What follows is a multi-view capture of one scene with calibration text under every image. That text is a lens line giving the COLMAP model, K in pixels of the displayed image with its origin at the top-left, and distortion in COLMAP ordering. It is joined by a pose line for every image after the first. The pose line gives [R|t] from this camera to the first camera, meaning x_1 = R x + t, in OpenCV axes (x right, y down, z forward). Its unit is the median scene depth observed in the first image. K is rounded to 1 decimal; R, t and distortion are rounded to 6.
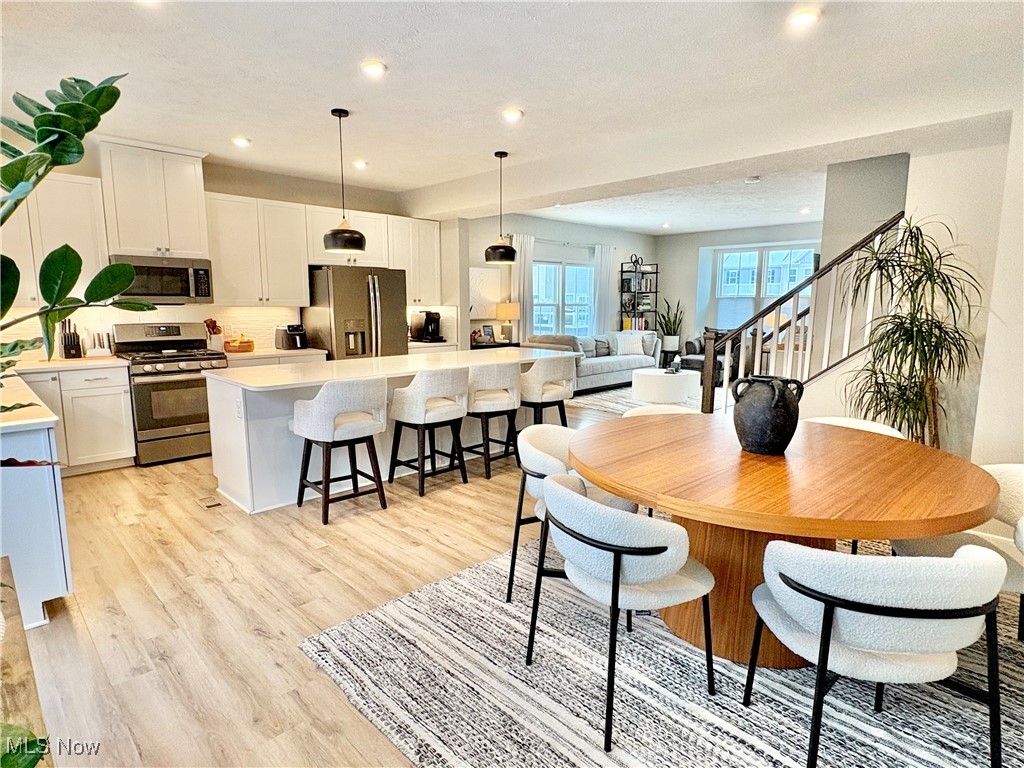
lens RADIAL K [[558.3, 0, 512.0], [0, 558.3, 384.0], [0, 0, 1]] dist [-0.003953, 0.001104]
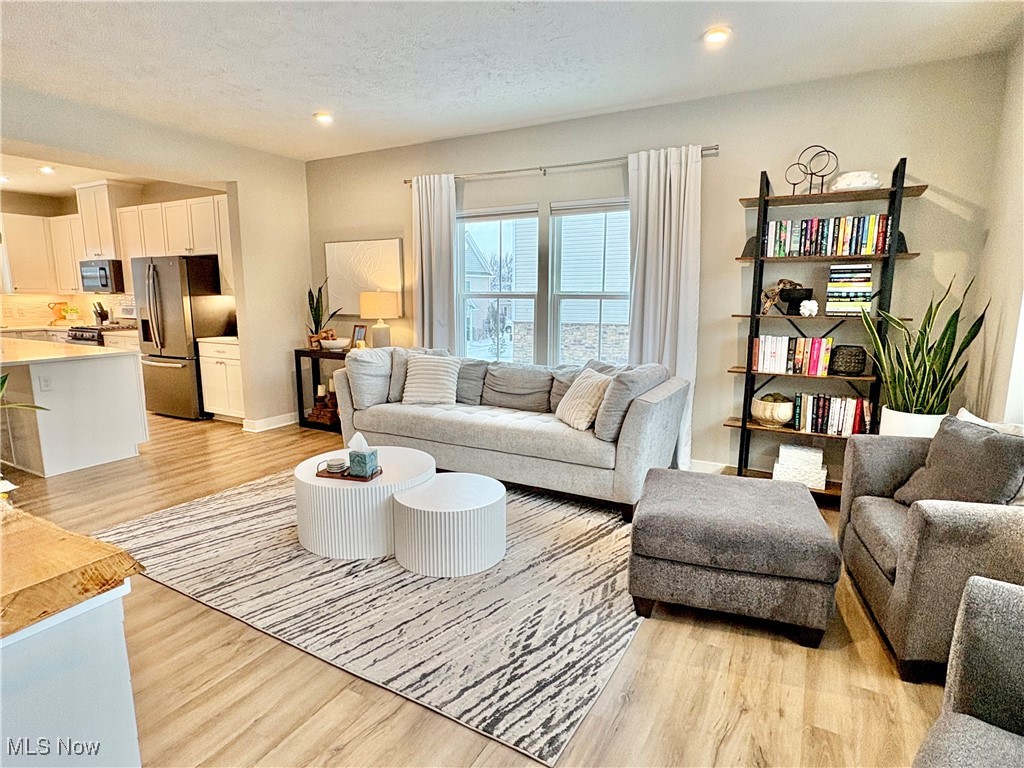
lens RADIAL K [[558.3, 0, 512.0], [0, 558.3, 384.0], [0, 0, 1]] dist [-0.003953, 0.001104]
pose [[0.278901, 0.153929, -0.947903, 0.612066], [-0.140474, 0.982992, 0.118296, -0.129309], [0.949990, 0.100163, 0.295780, 0.900399]]
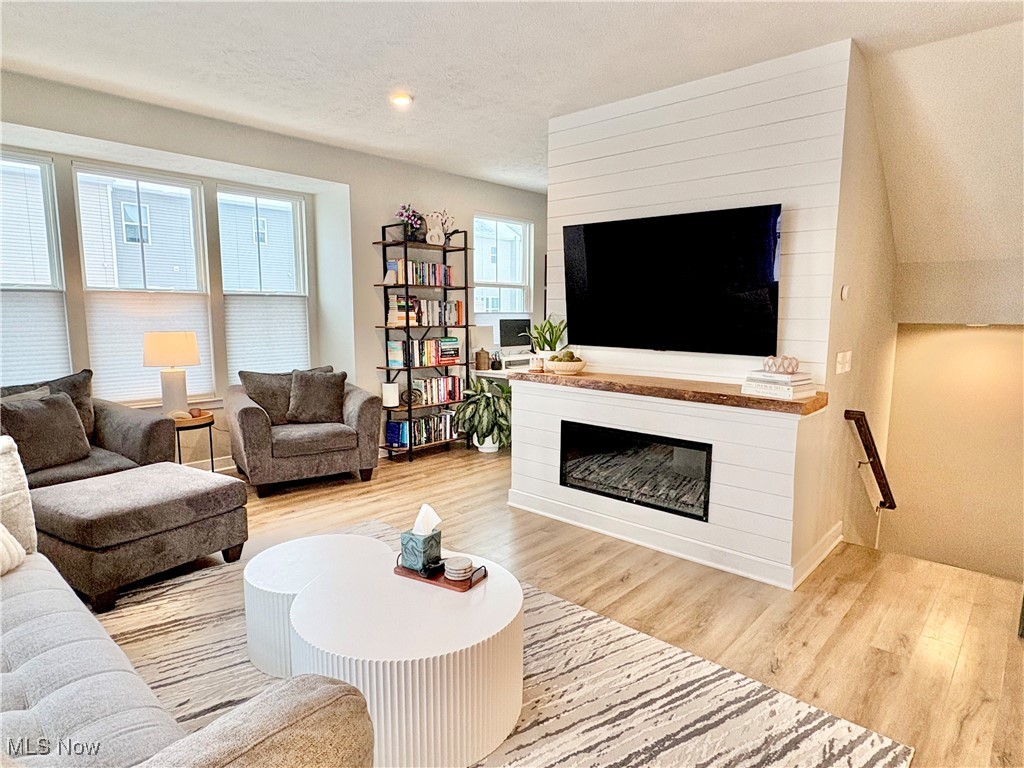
lens RADIAL K [[594.7, 0, 512.0], [0, 594.7, 384.0], [0, 0, 1]] dist [0.002596, 0.003974]
pose [[-0.052000, -0.127160, 0.990518, 0.021087], [0.138386, 0.981373, 0.133251, -0.127811], [-0.989012, 0.144003, -0.033435, 0.879700]]
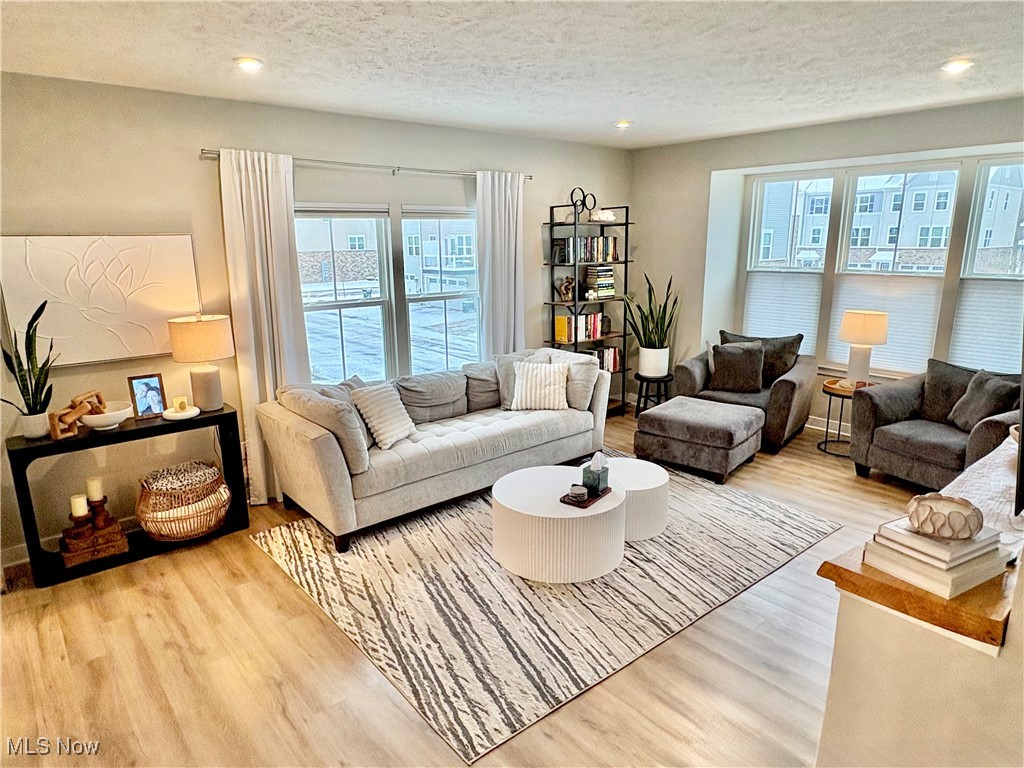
lens RADIAL K [[627.2, 0, 512.0], [0, 627.2, 384.0], [0, 0, 1]] dist [-0.005281, -0.002066]
pose [[0.997089, 0.006001, -0.076012, 0.246192], [0.000476, 0.996388, 0.084916, -0.126557], [0.076247, -0.084705, 0.993485, 0.507894]]
